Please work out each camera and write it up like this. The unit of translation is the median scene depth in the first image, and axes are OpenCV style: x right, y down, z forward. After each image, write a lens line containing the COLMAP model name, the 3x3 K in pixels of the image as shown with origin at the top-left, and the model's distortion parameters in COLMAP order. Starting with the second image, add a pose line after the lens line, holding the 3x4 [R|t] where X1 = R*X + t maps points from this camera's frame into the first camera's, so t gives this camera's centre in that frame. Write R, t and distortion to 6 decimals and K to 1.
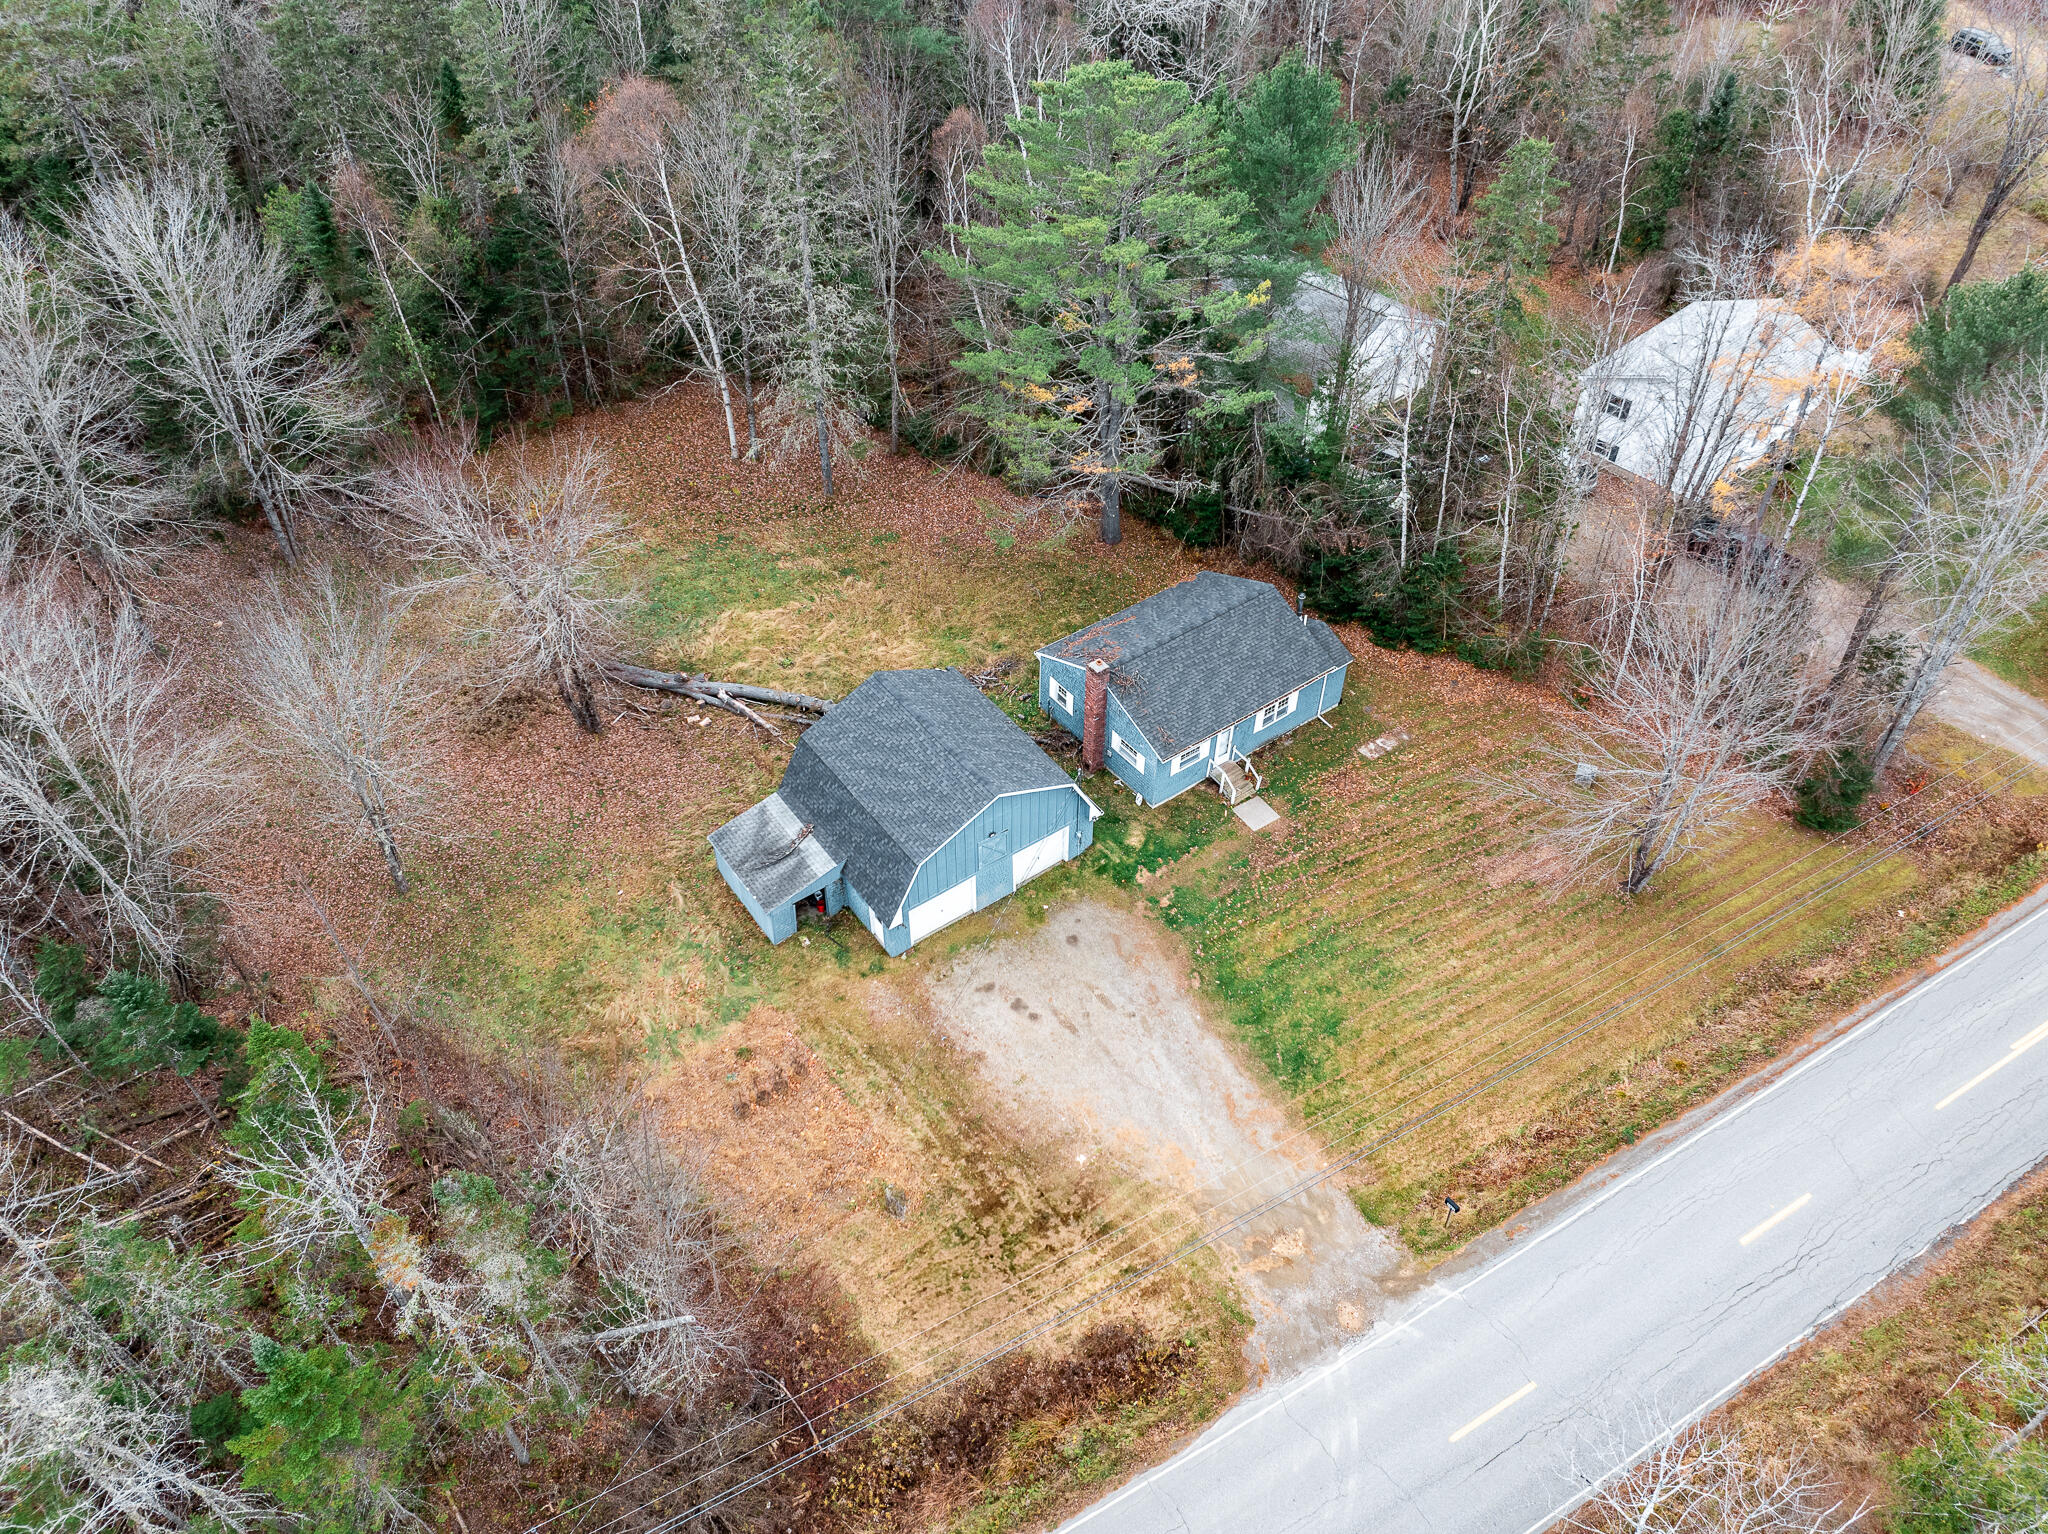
lens RADIAL K [[1459.5, 0, 1030.4], [0, 1459.5, 742.7], [0, 0, 1]] dist [-0.033326, 0.000925]
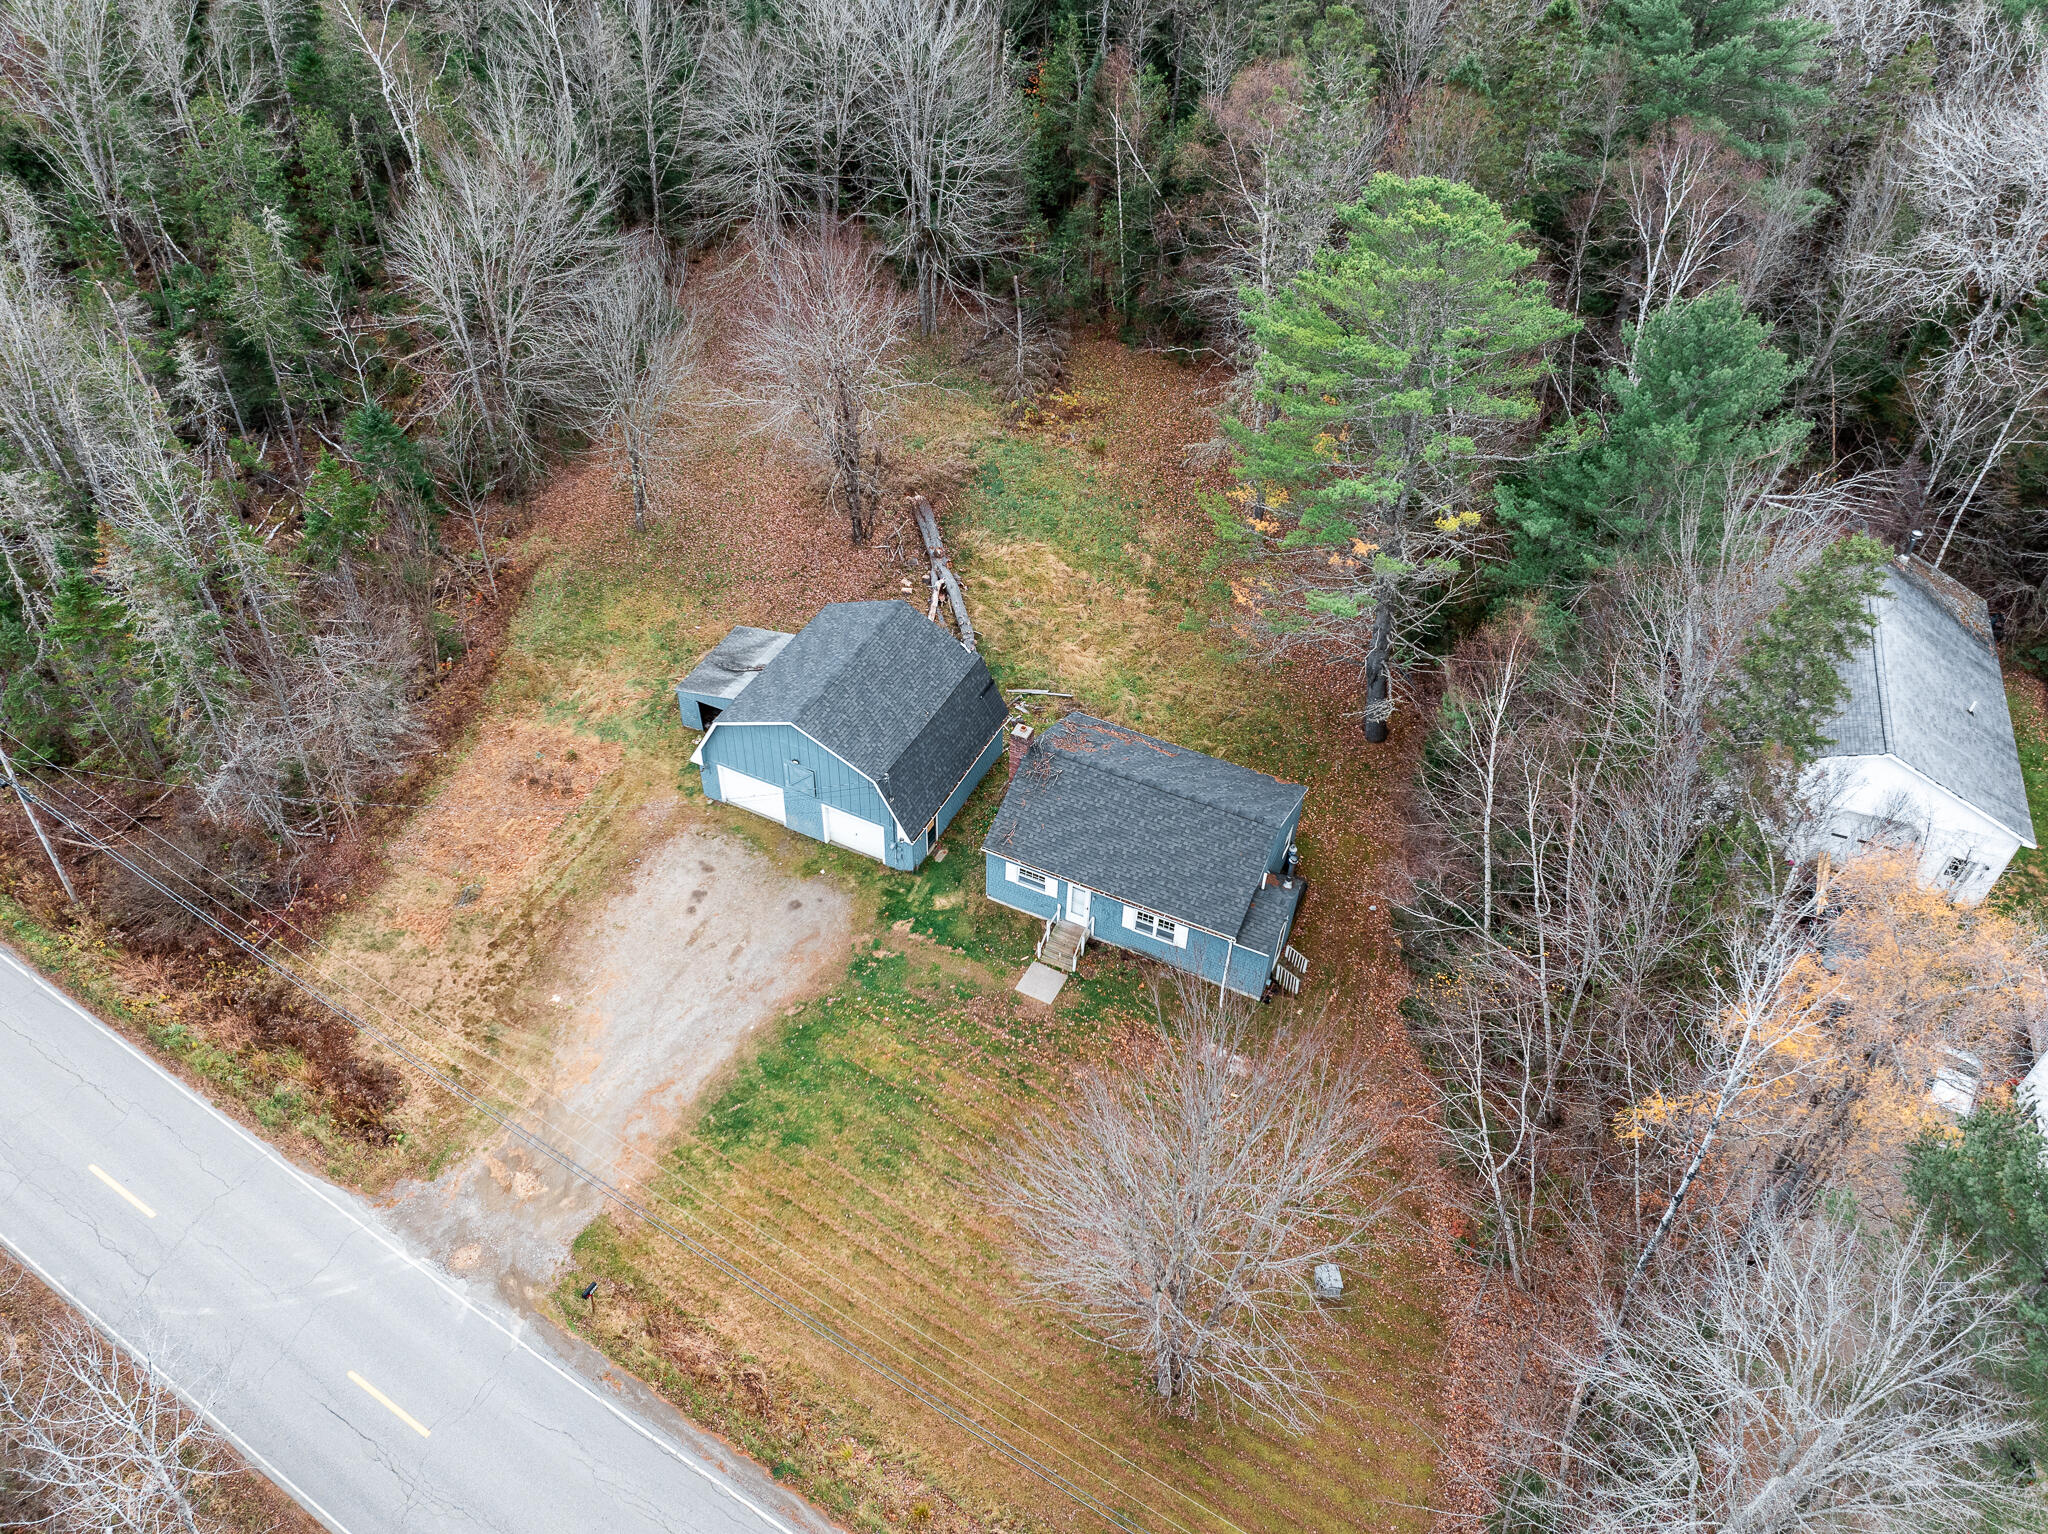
lens RADIAL K [[1516.9, 0, 1024.0], [0, 1516.9, 767.0], [0, 0, 1]] dist [-0.029979, -0.004072]
pose [[0.471696, 0.611579, -0.635196, 0.686843], [-0.626943, 0.739168, 0.246118, -0.279689], [0.620037, 0.282139, 0.732087, 0.312320]]
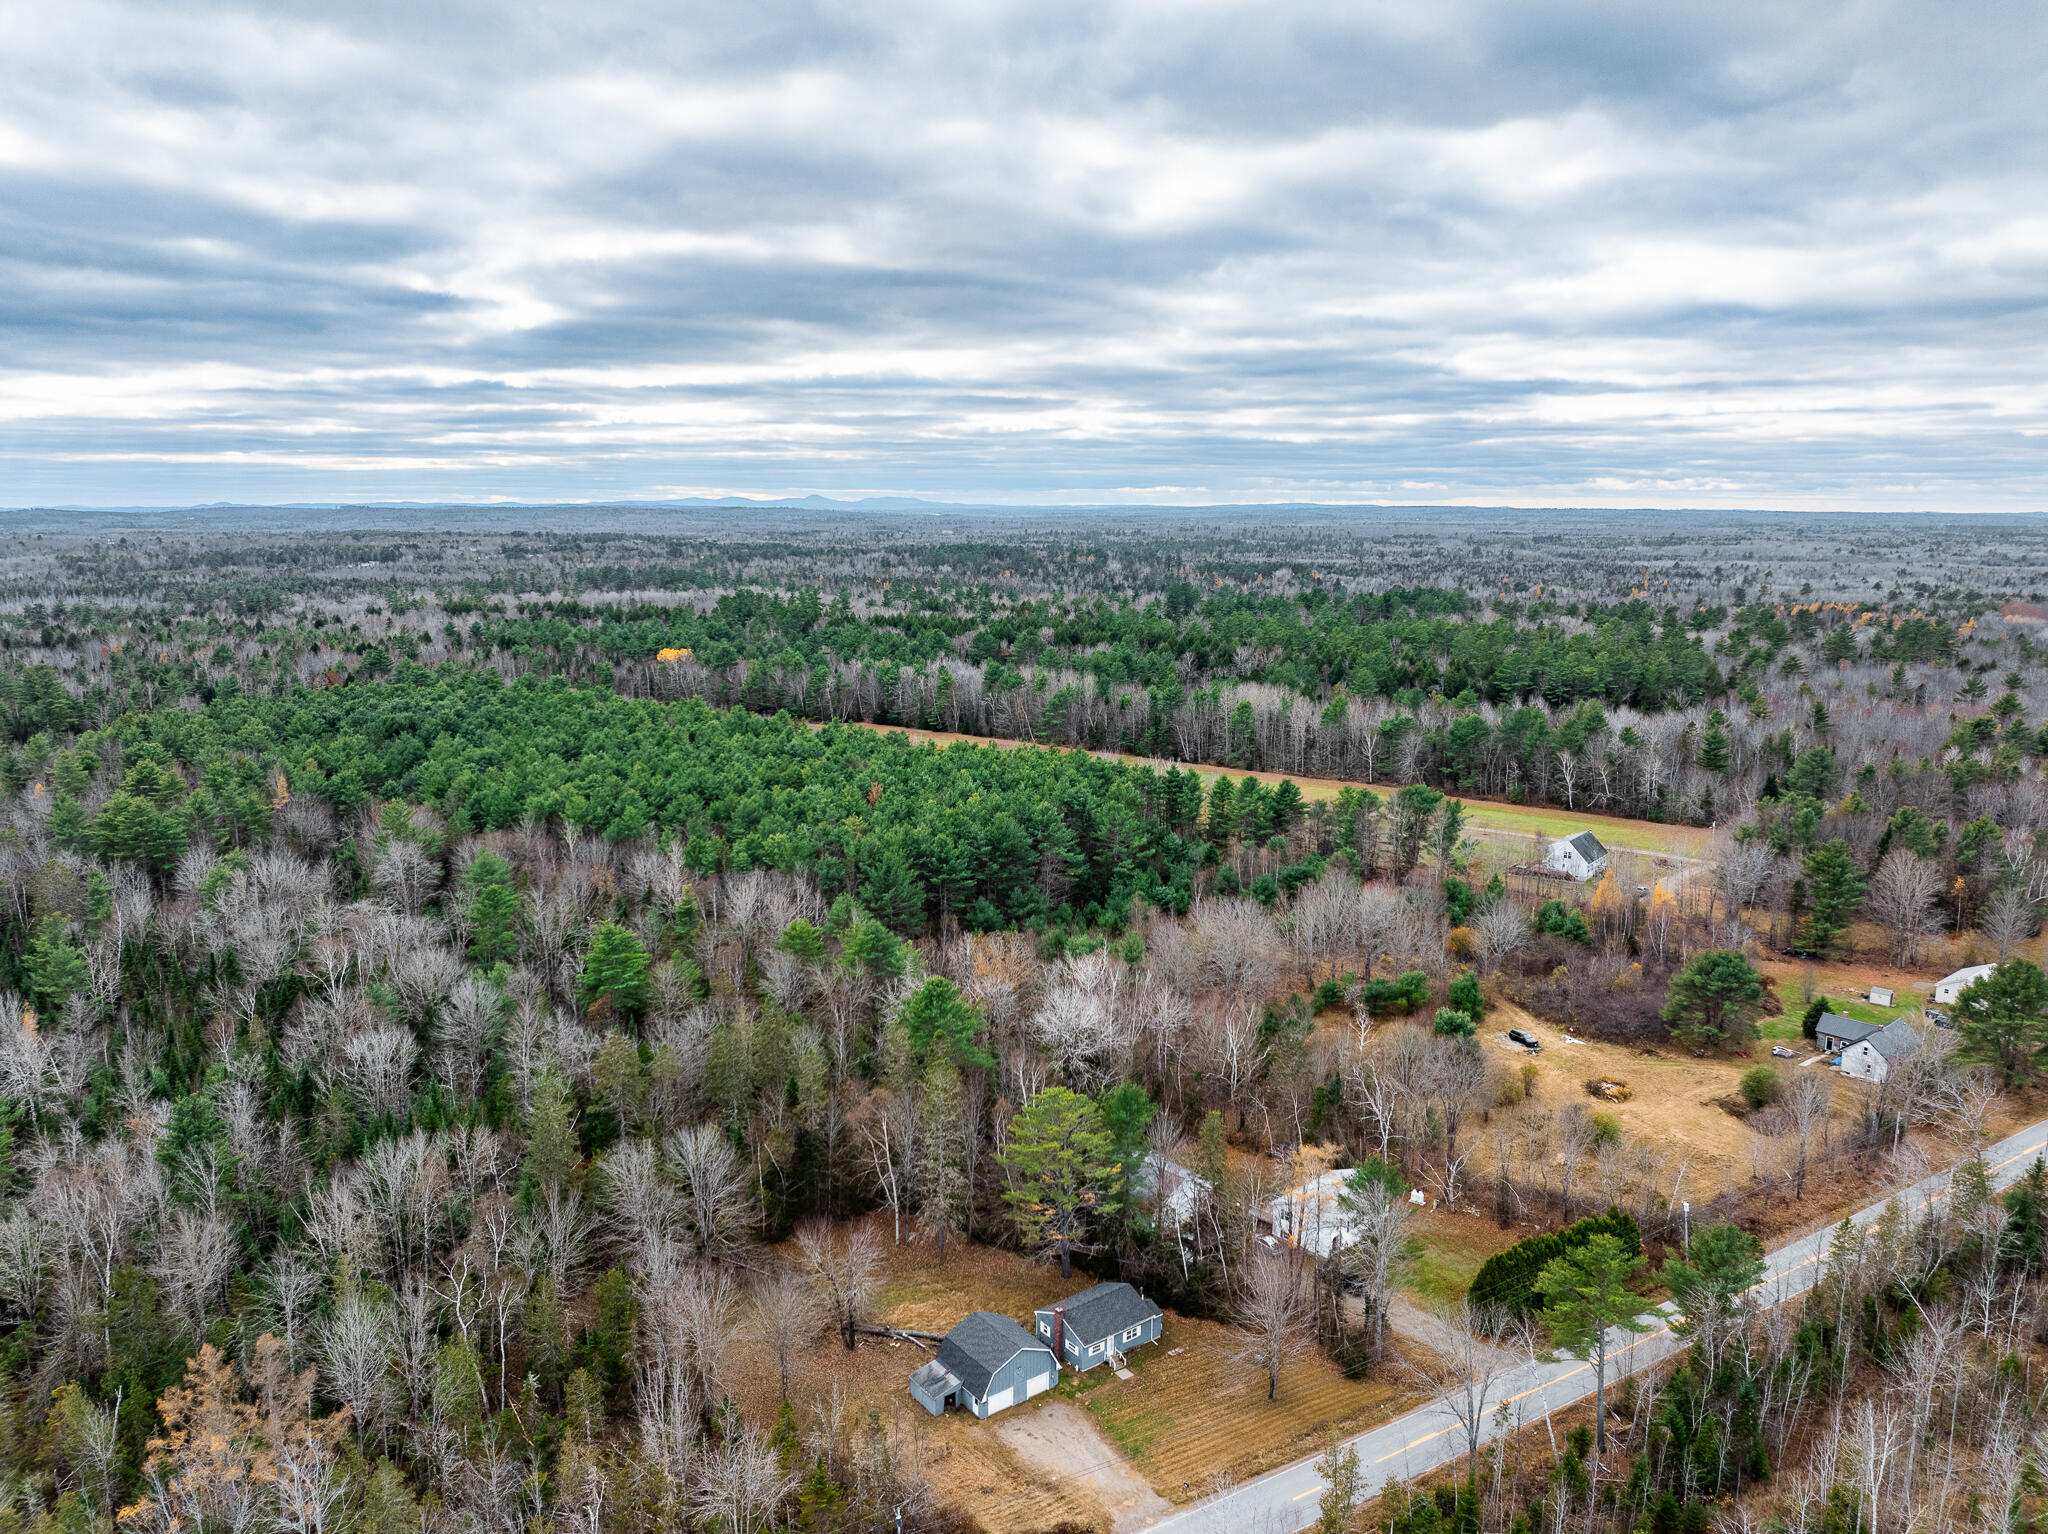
lens RADIAL K [[1453.4, 0, 1029.9], [0, 1453.4, 800.0], [0, 0, 1]] dist [-0.018494, -0.003135]
pose [[0.999941, -0.005379, 0.009385, -0.025369], [0.009528, 0.848780, -0.528660, 0.554739], [-0.005122, 0.528719, 0.848782, -1.712380]]
